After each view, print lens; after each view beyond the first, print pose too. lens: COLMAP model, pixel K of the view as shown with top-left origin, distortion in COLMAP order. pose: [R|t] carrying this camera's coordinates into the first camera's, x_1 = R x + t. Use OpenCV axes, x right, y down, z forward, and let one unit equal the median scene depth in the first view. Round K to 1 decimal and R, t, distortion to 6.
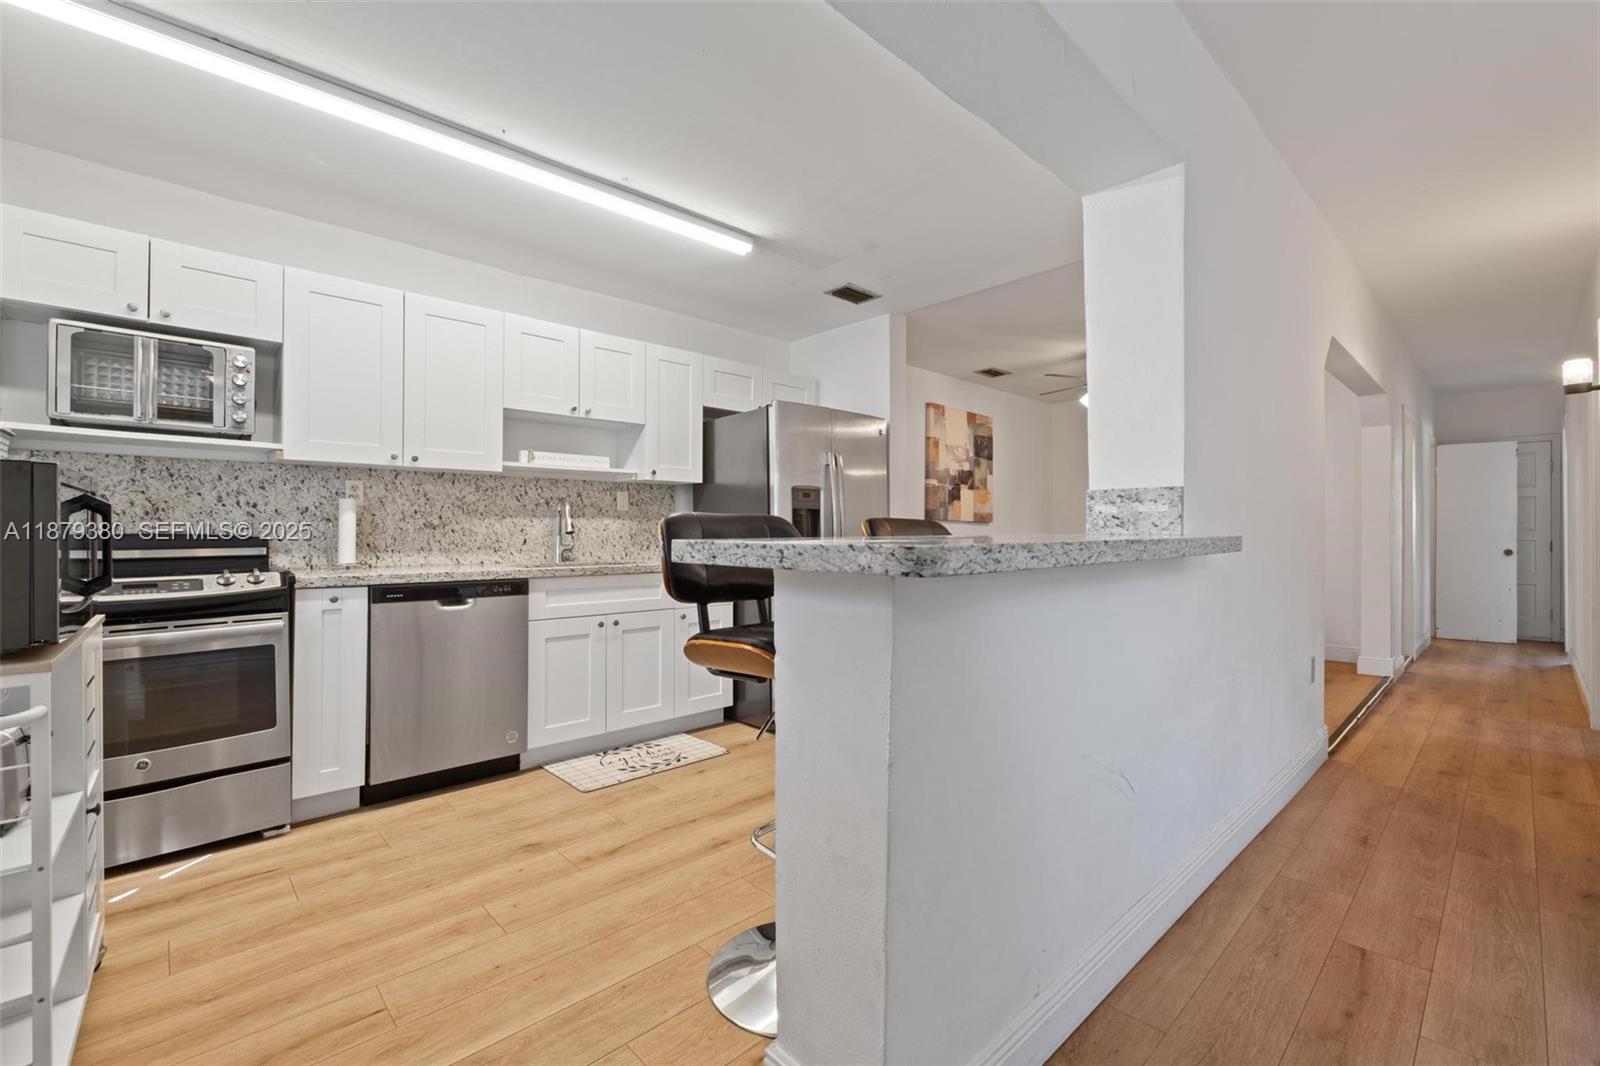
lens RADIAL K [[671.3, 0, 800.0], [0, 671.3, 533.0], [0, 0, 1]] dist [-0.002387, -0.000316]
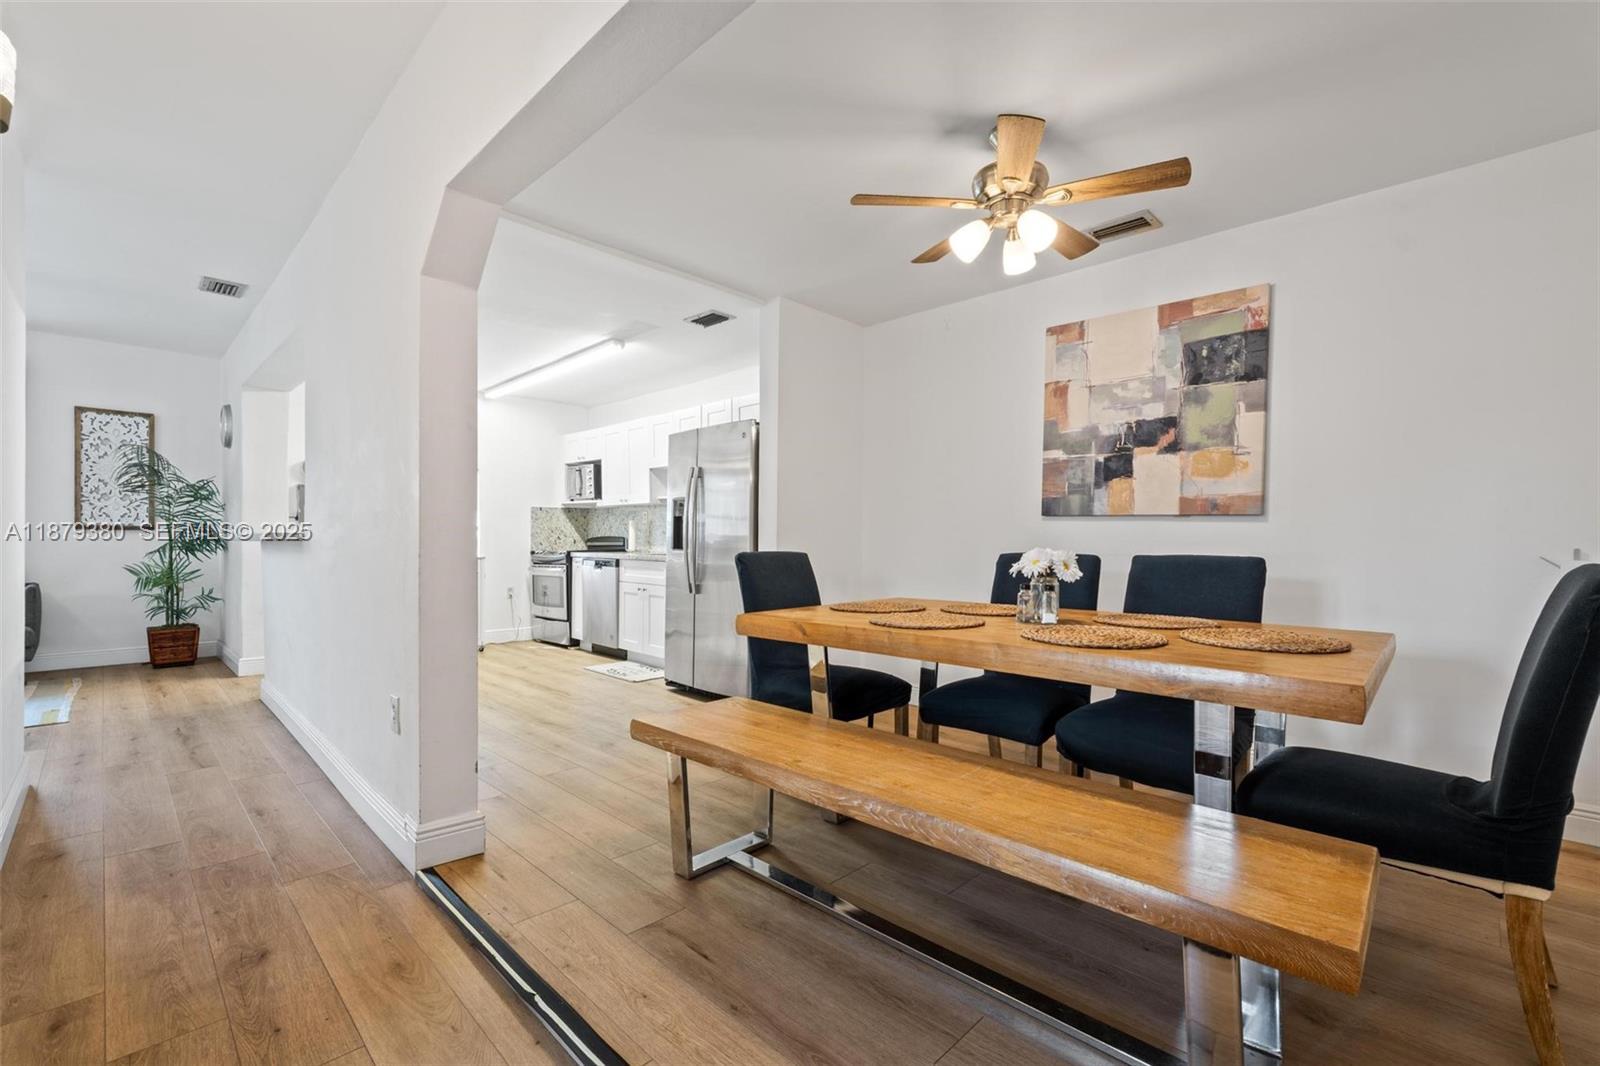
lens RADIAL K [[671.3, 0, 800.0], [0, 671.3, 533.0], [0, 0, 1]] dist [-0.002387, -0.000316]
pose [[0.054541, -0.010408, -0.998457, 0.780873], [-0.007639, 0.999912, -0.010840, 0.004547], [0.998482, 0.008218, 0.054457, 0.715155]]
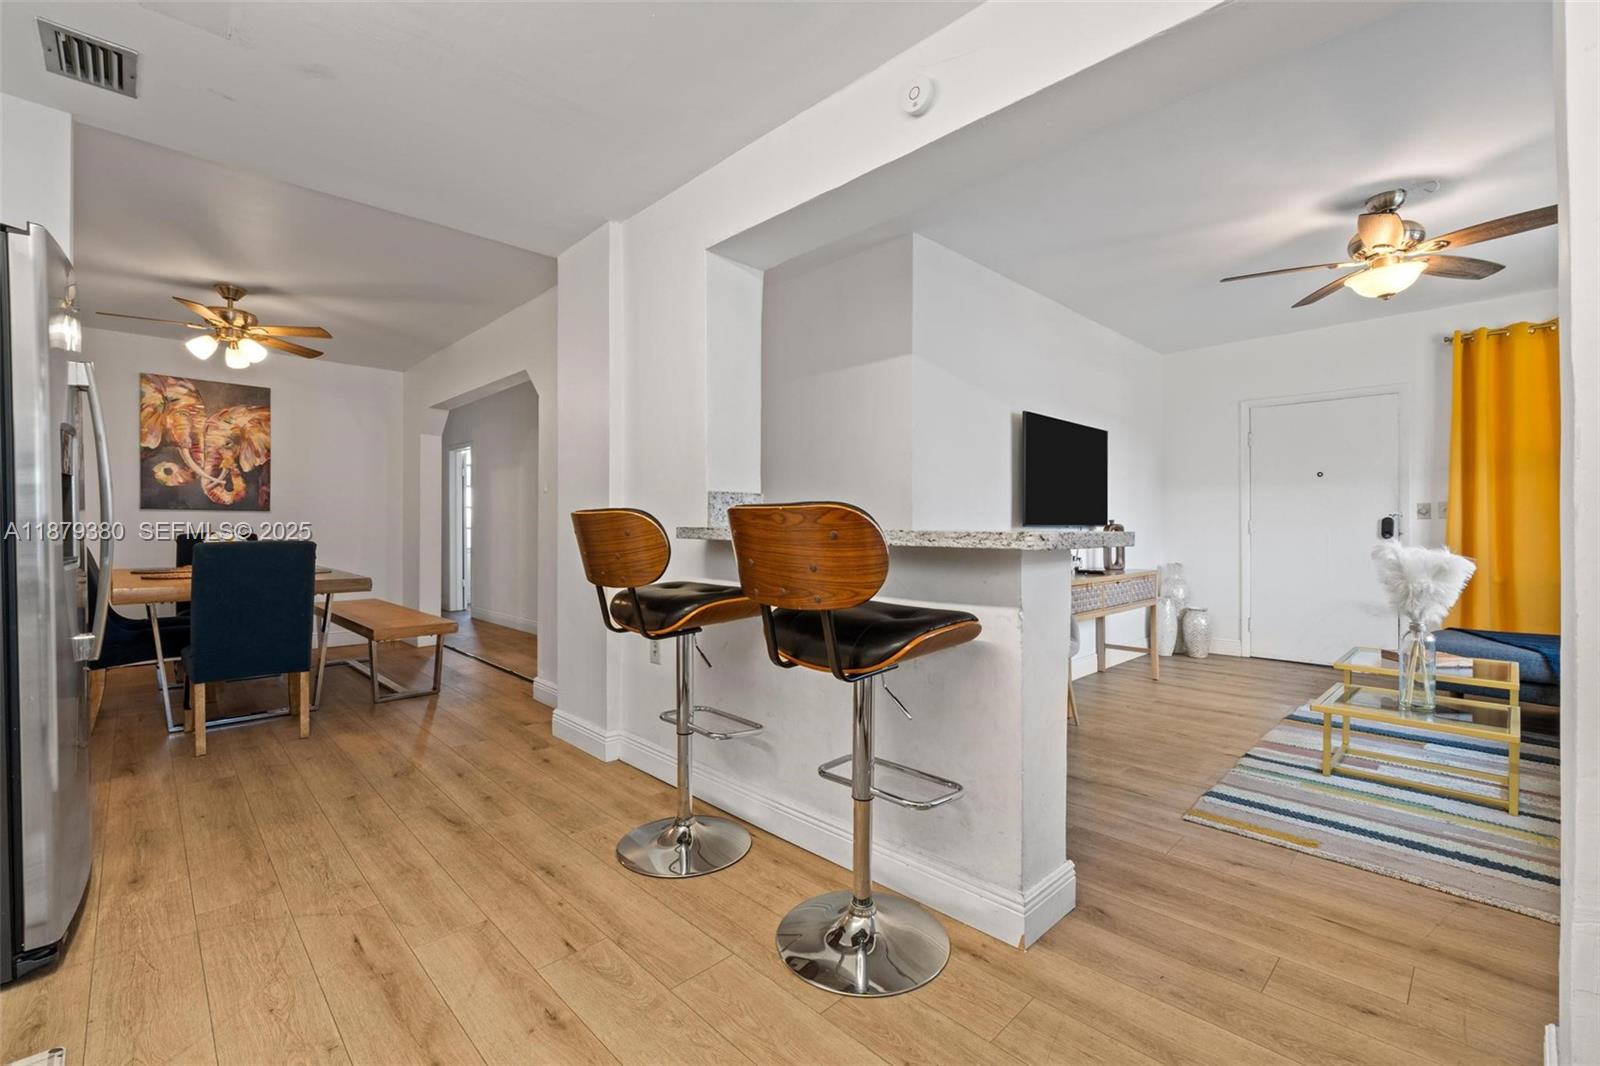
lens RADIAL K [[681.8, 0, 800.0], [0, 681.8, 533.0], [0, 0, 1]] dist [-0.001943, -0.000277]
pose [[-0.021117, -0.008436, 0.999741, -0.295023], [-0.000537, 0.999964, 0.008426, 0.002582], [-0.999777, -0.000359, -0.021120, 0.309063]]
